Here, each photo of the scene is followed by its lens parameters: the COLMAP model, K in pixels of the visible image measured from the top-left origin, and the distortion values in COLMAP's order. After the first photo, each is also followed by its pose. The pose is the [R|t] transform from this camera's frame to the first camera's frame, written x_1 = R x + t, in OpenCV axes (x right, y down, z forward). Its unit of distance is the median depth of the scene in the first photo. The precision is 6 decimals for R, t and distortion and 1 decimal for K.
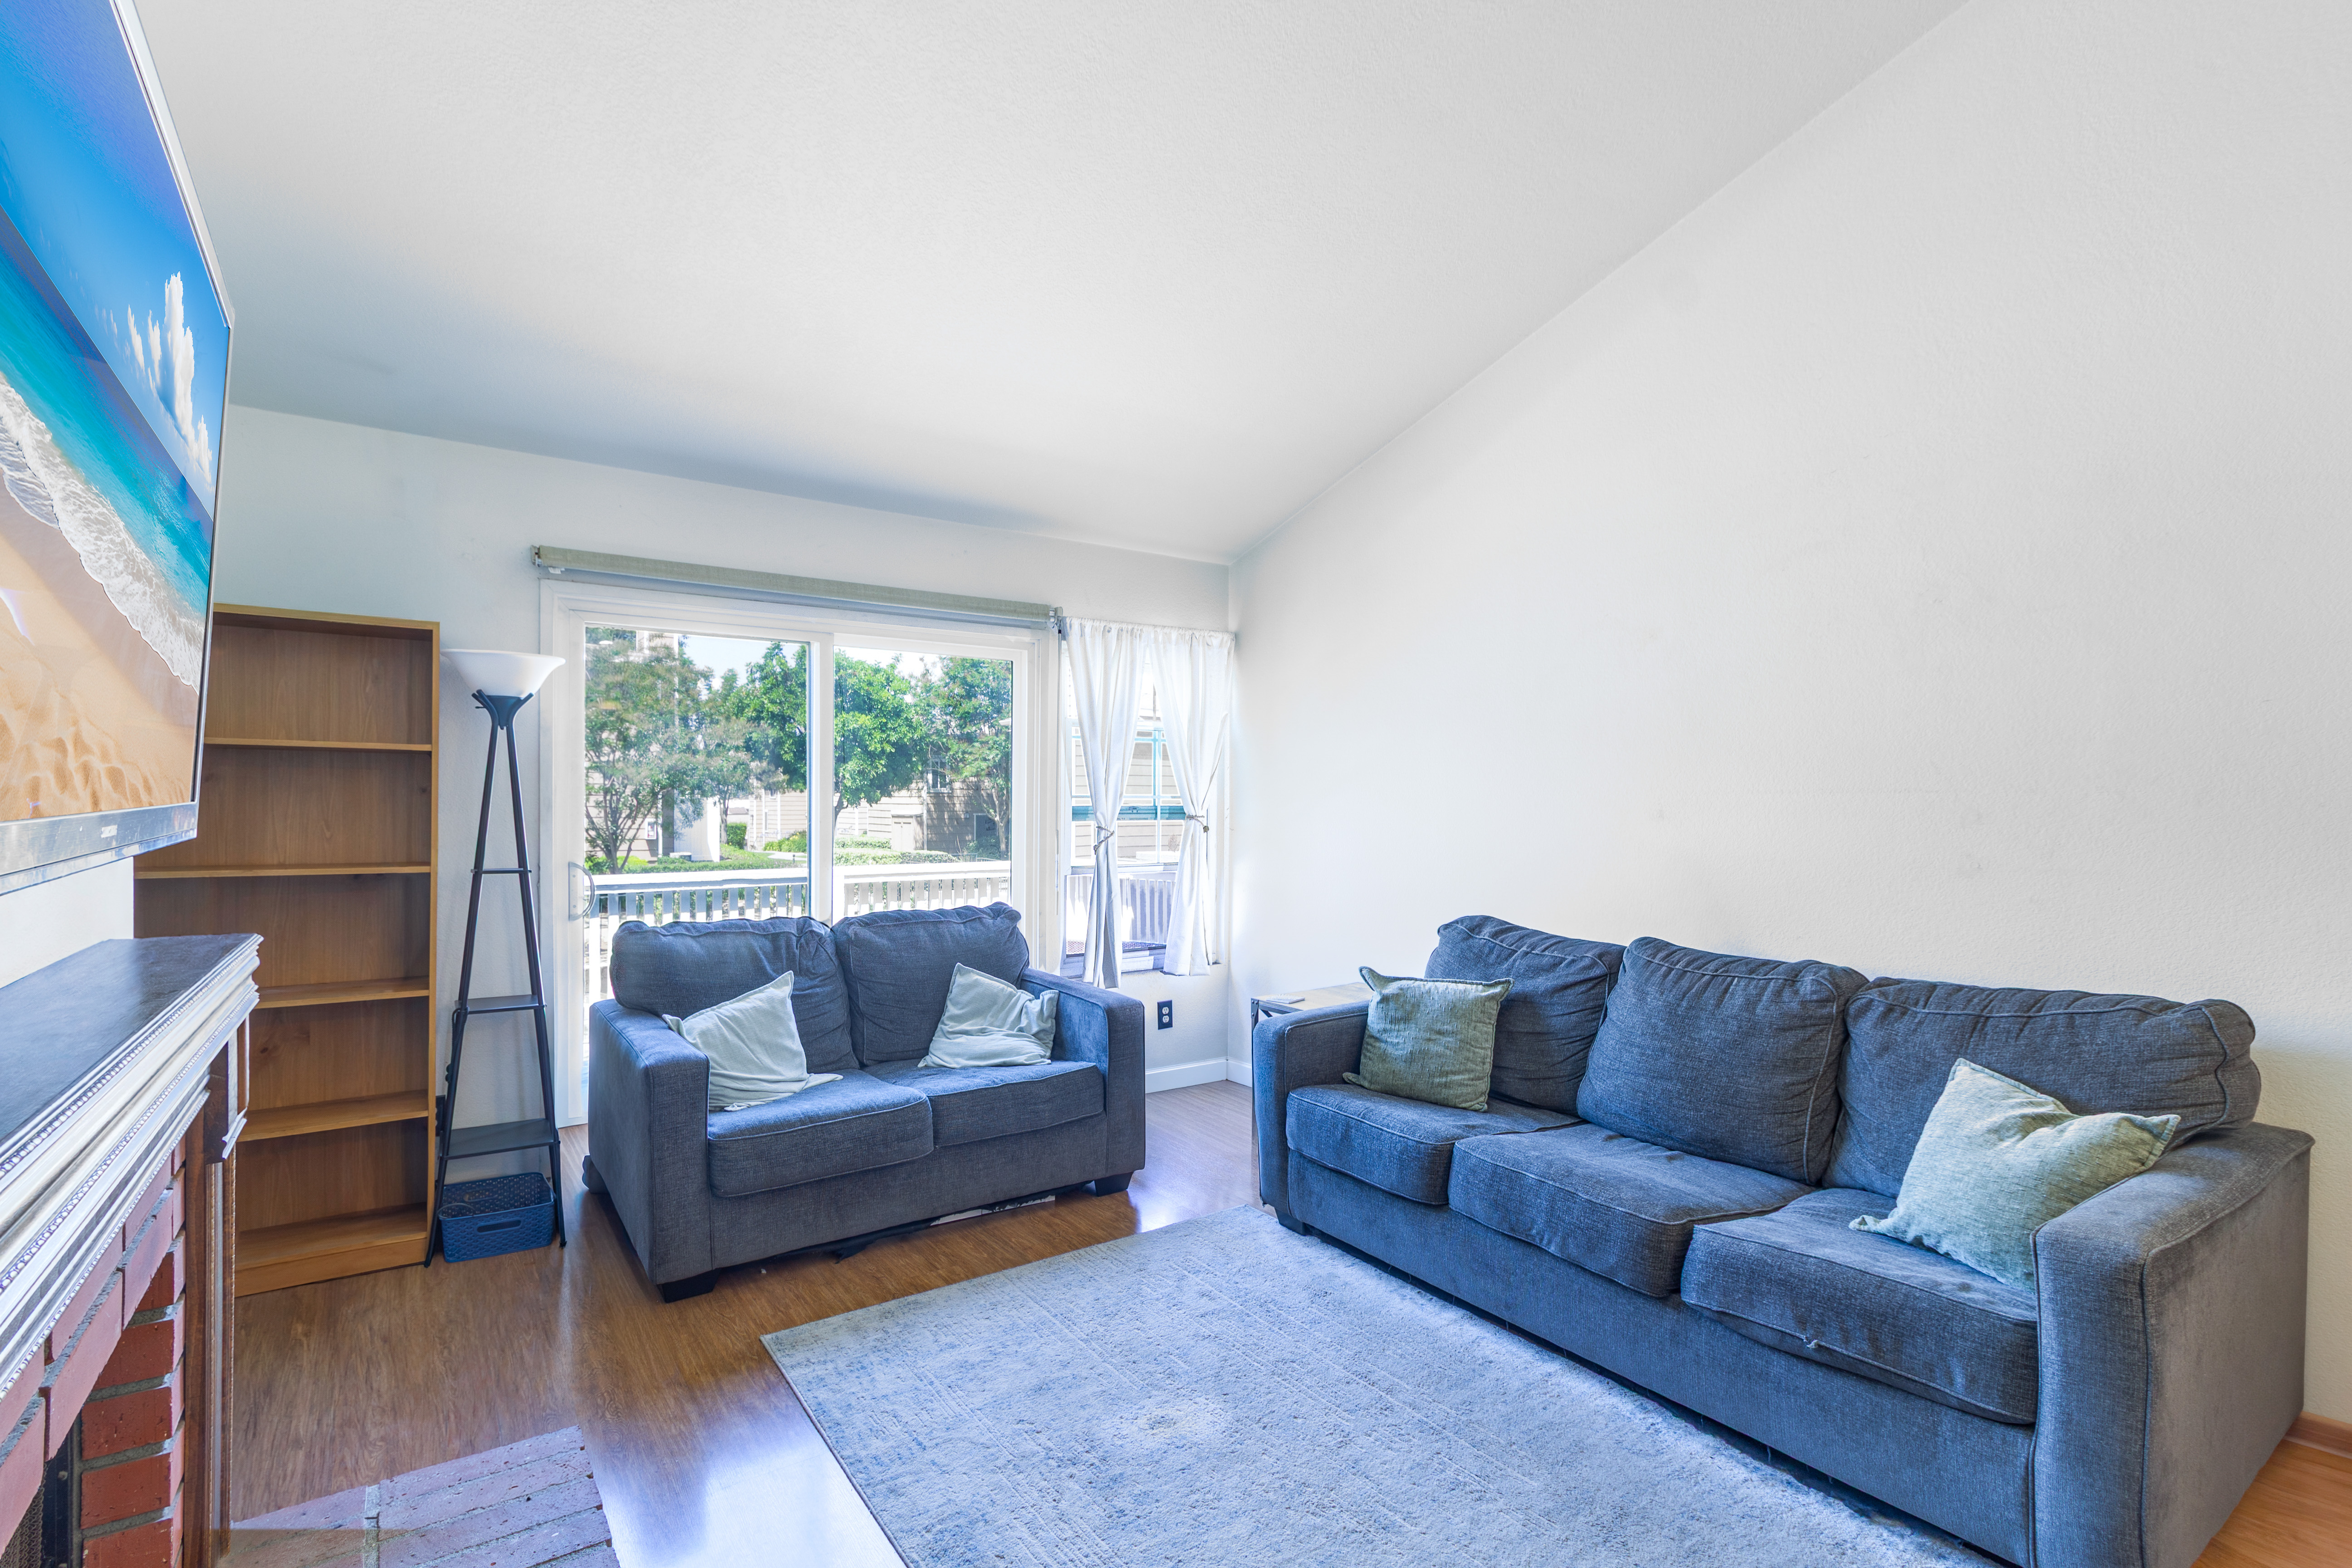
lens RADIAL K [[1093.6, 0, 1170.0], [0, 1093.6, 774.5], [0, 0, 1]] dist [0.002243, 0.000434]
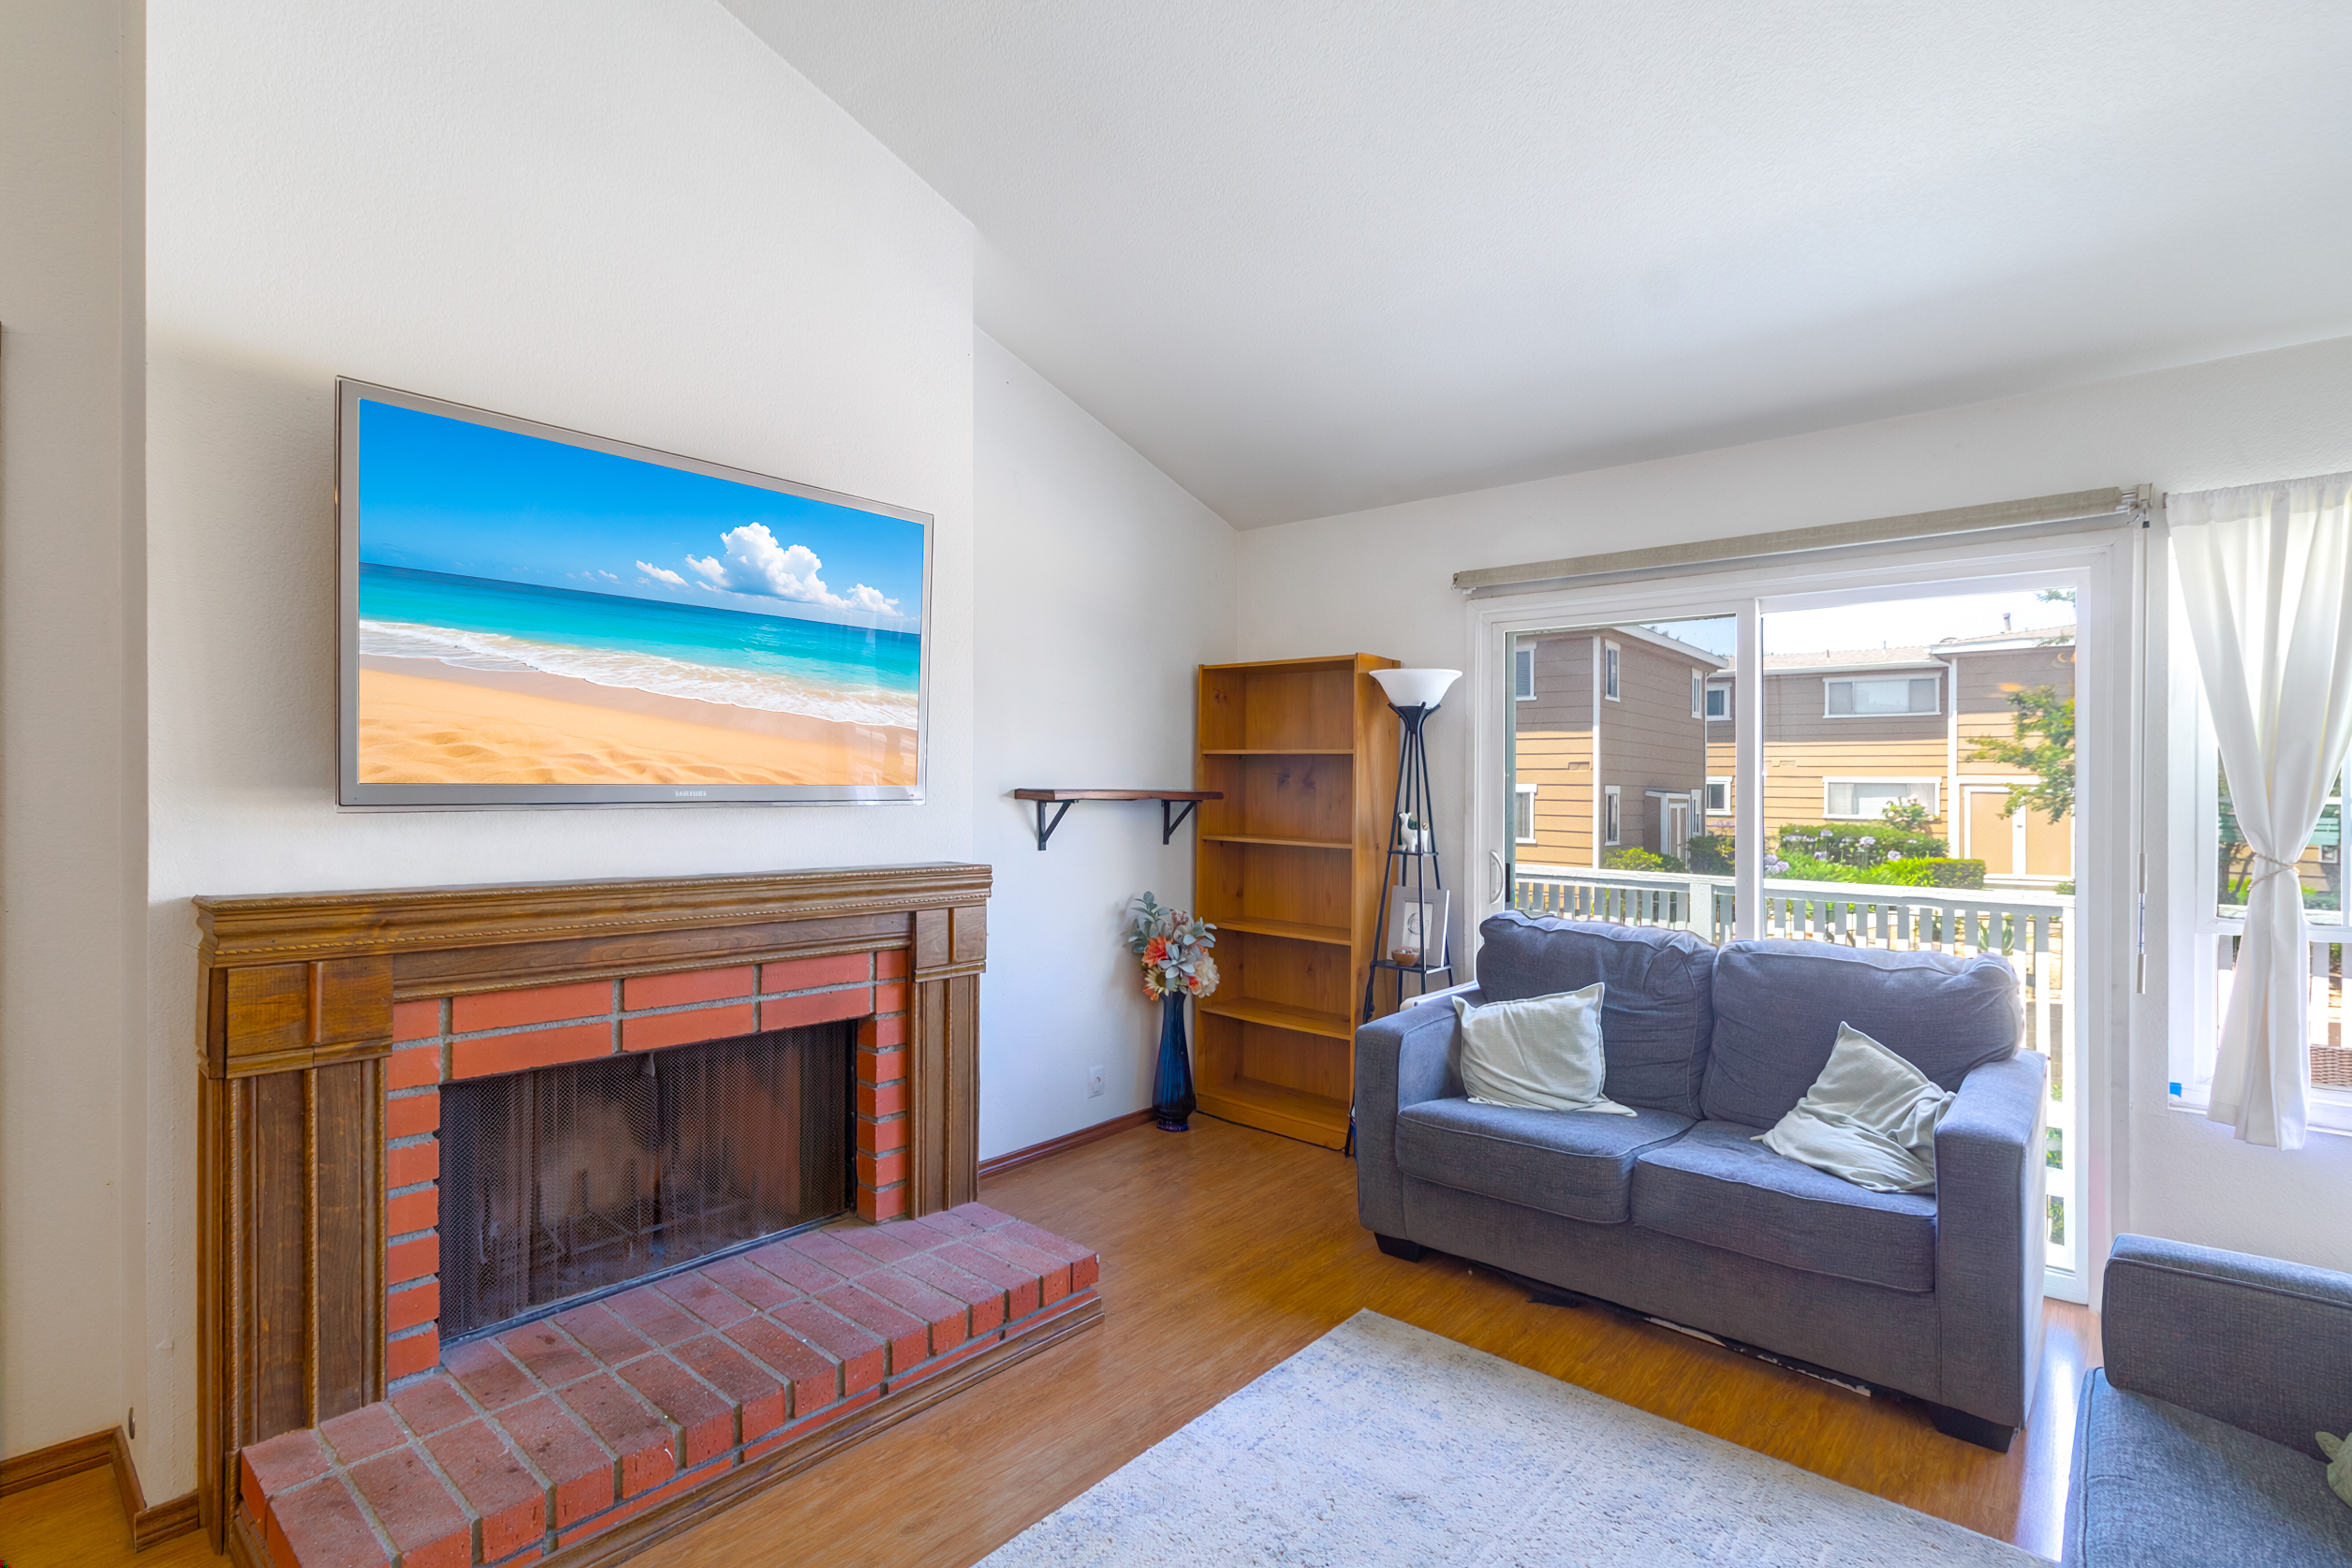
lens RADIAL K [[1093.6, 0, 1194.0], [0, 1093.6, 760.1], [0, 0, 1]] dist [0.002243, 0.000434]
pose [[0.247426, -0.027596, -0.968514, 0.490128], [0.007521, 0.999619, -0.026561, 0.017157], [0.968878, -0.000712, 0.247540, 0.477468]]
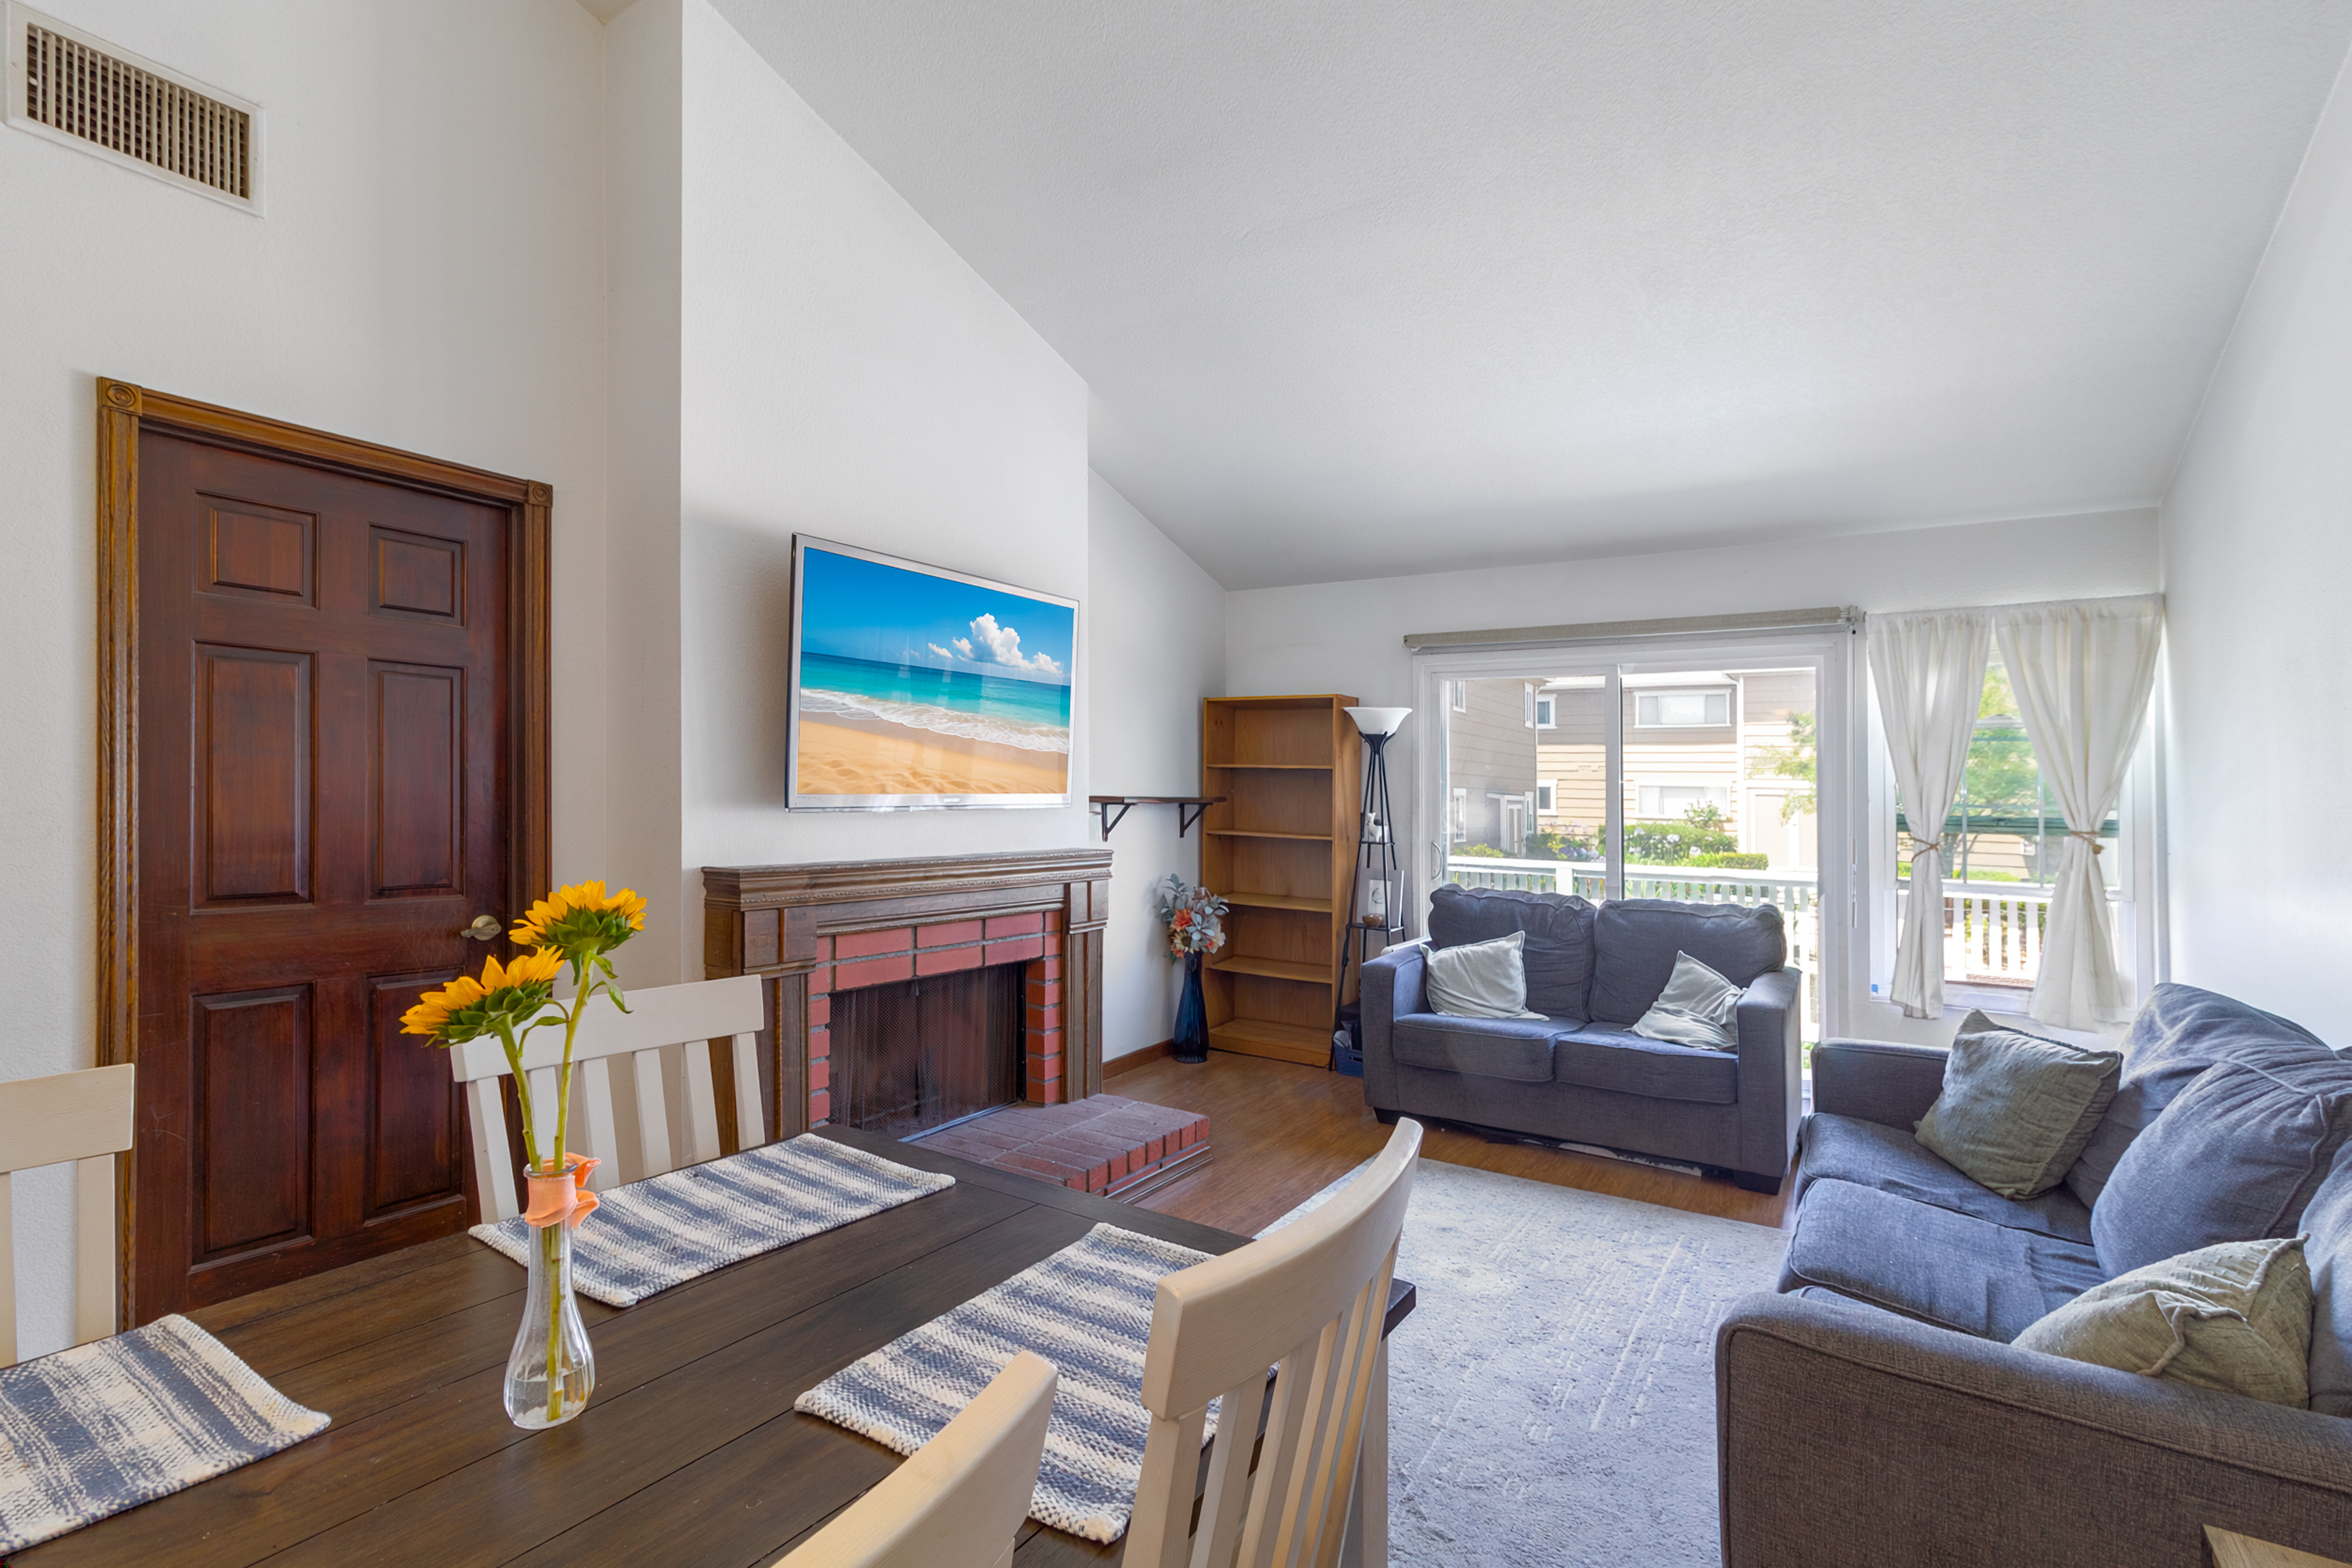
lens RADIAL K [[1093.6, 0, 1193.1], [0, 1093.6, 722.8], [0, 0, 1]] dist [0.002243, 0.000434]
pose [[0.382458, -0.055990, -0.922275, 0.784881], [0.003452, 0.998242, -0.059171, 0.006175], [0.923966, 0.019447, 0.381979, 0.132755]]
